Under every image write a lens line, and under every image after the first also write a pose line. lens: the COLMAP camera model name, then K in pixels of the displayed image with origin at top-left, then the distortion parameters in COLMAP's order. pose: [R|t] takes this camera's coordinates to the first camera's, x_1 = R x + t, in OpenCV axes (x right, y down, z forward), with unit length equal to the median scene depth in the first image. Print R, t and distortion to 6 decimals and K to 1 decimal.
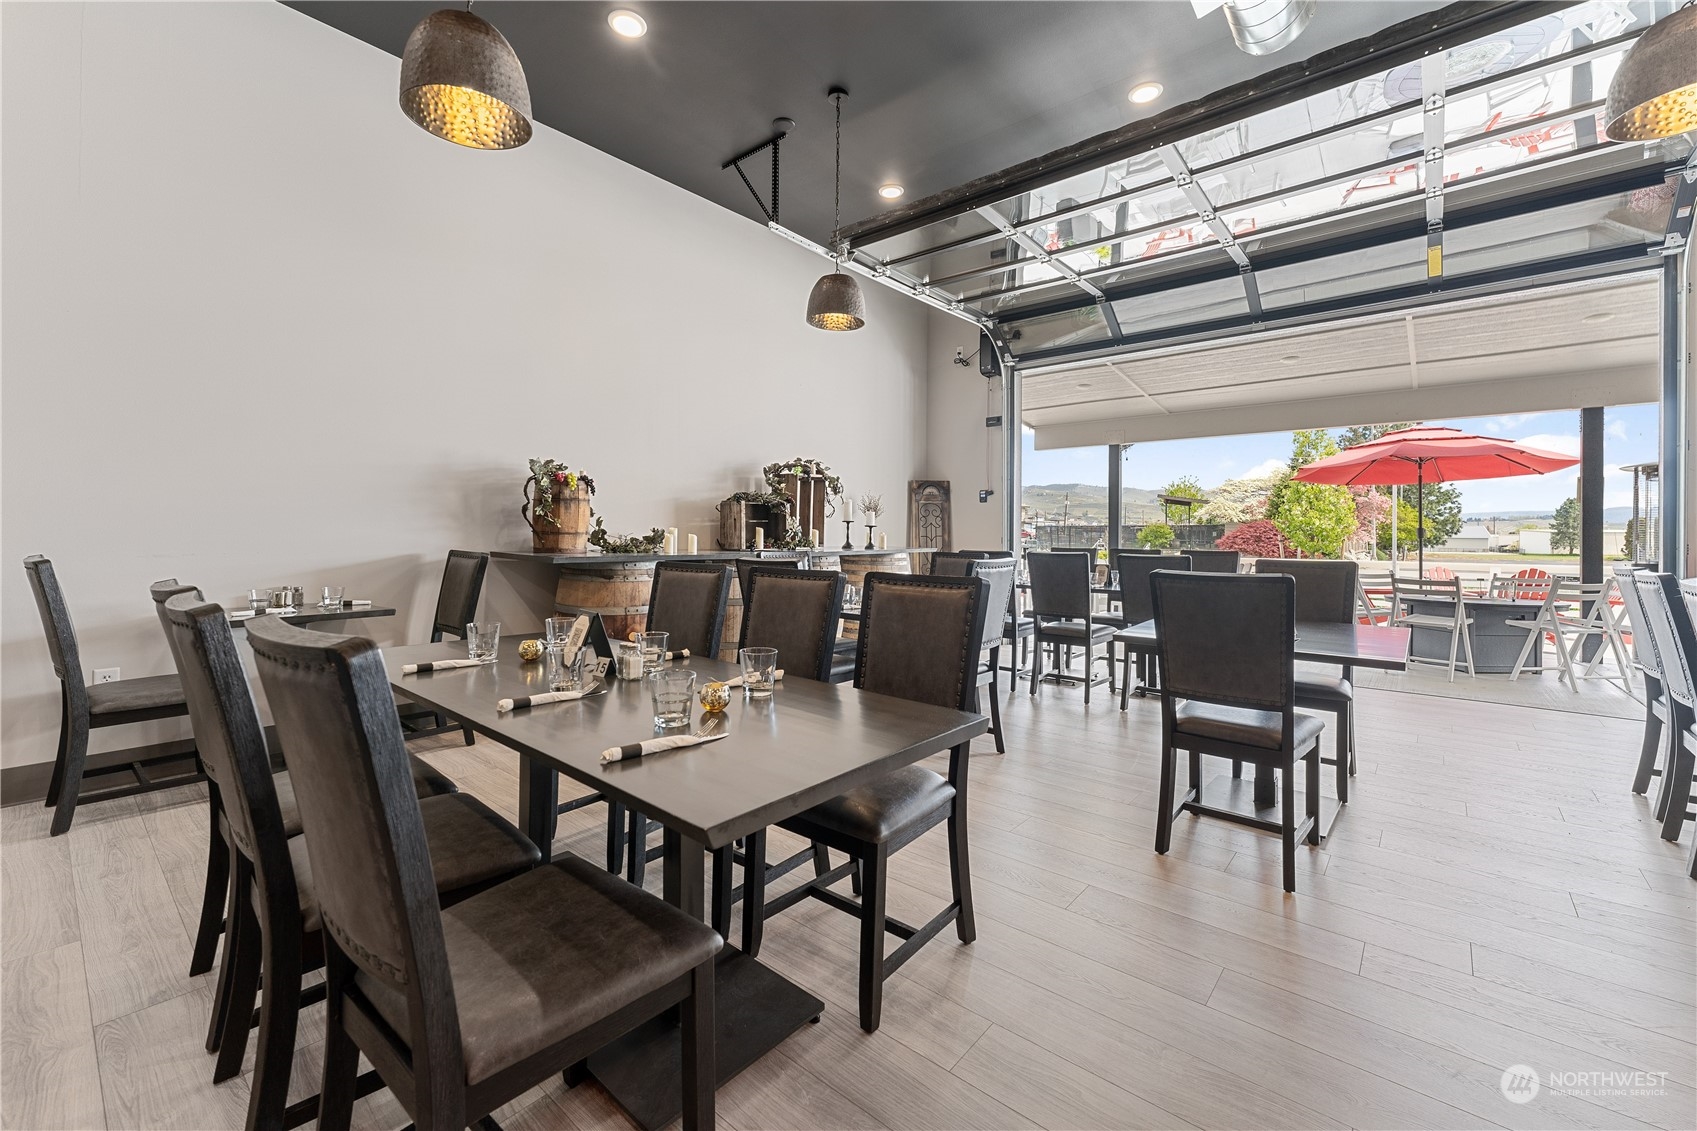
lens RADIAL K [[700.1, 0, 841.9], [0, 700.1, 533.7], [0, 0, 1]] dist [-0.001005, -0.000369]
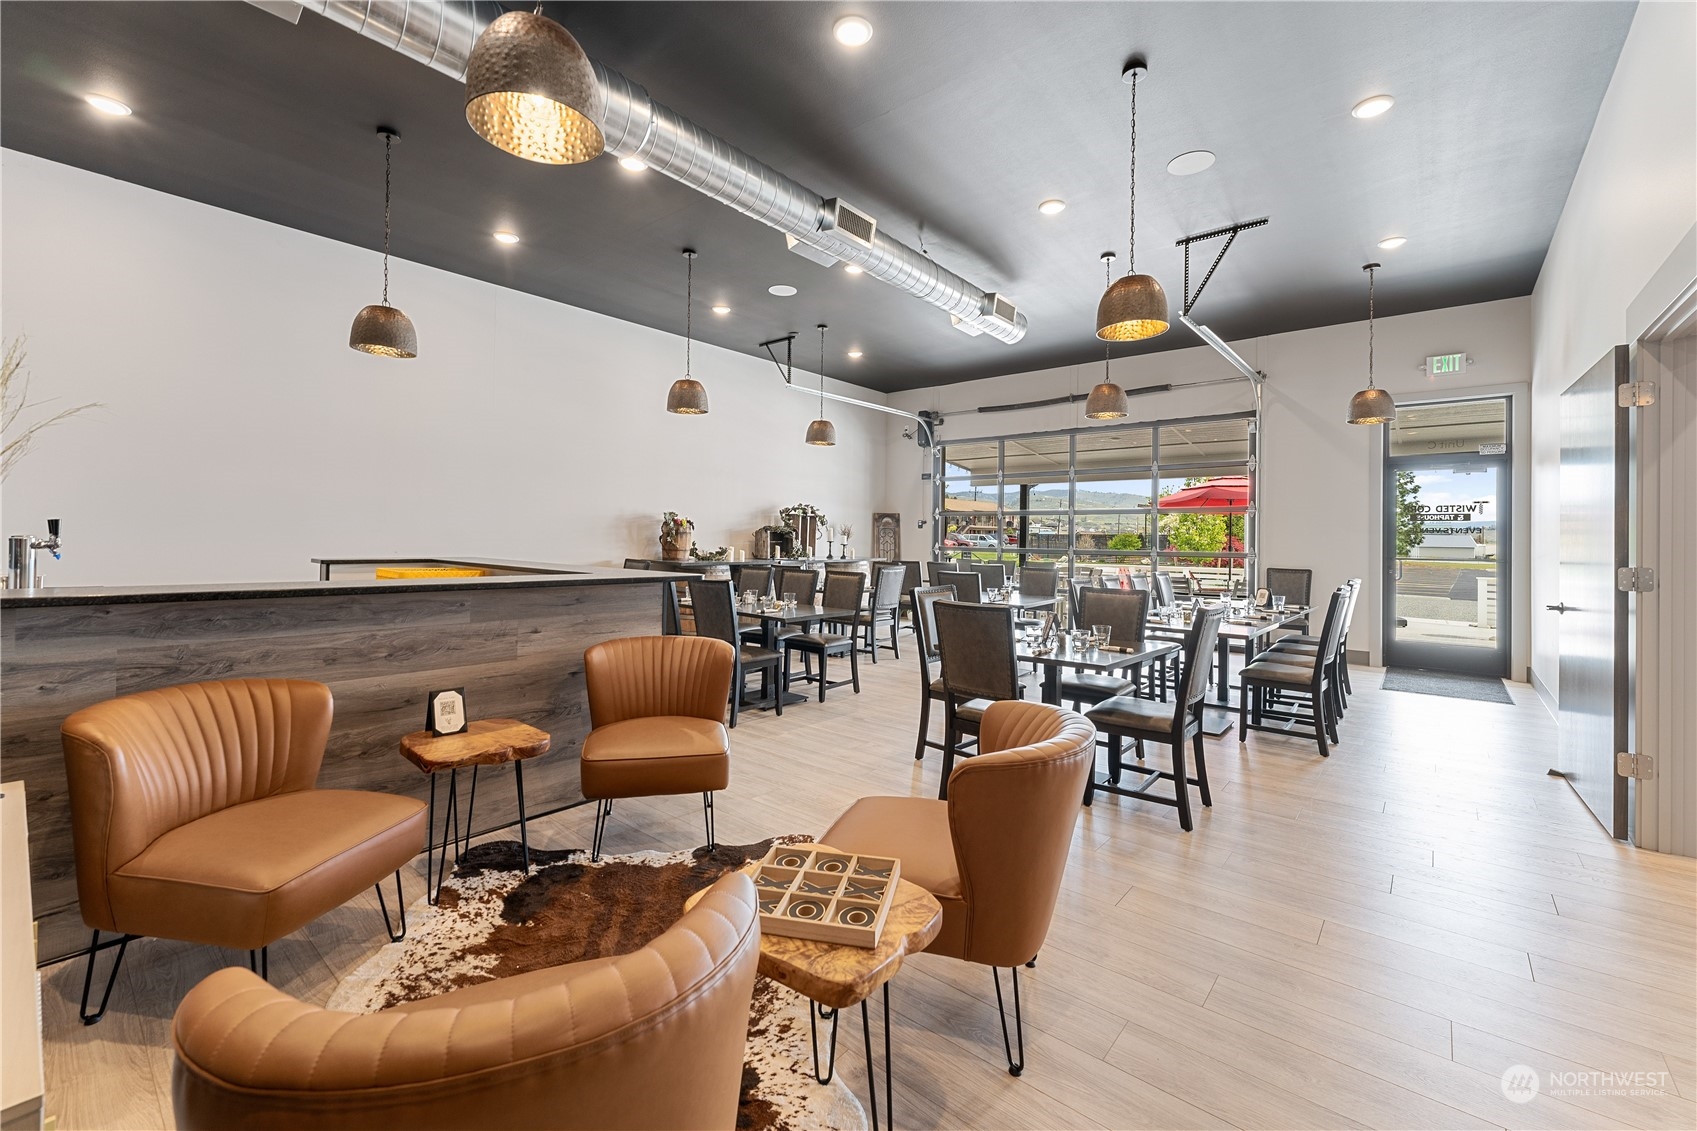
lens RADIAL K [[700.1, 0, 841.9], [0, 700.1, 533.7], [0, 0, 1]] dist [-0.001005, -0.000369]
pose [[0.999957, 0.009257, -0.000693, 0.042407], [-0.009260, 0.999946, -0.004629, -0.032578], [0.000650, 0.004636, 0.999989, -0.732878]]
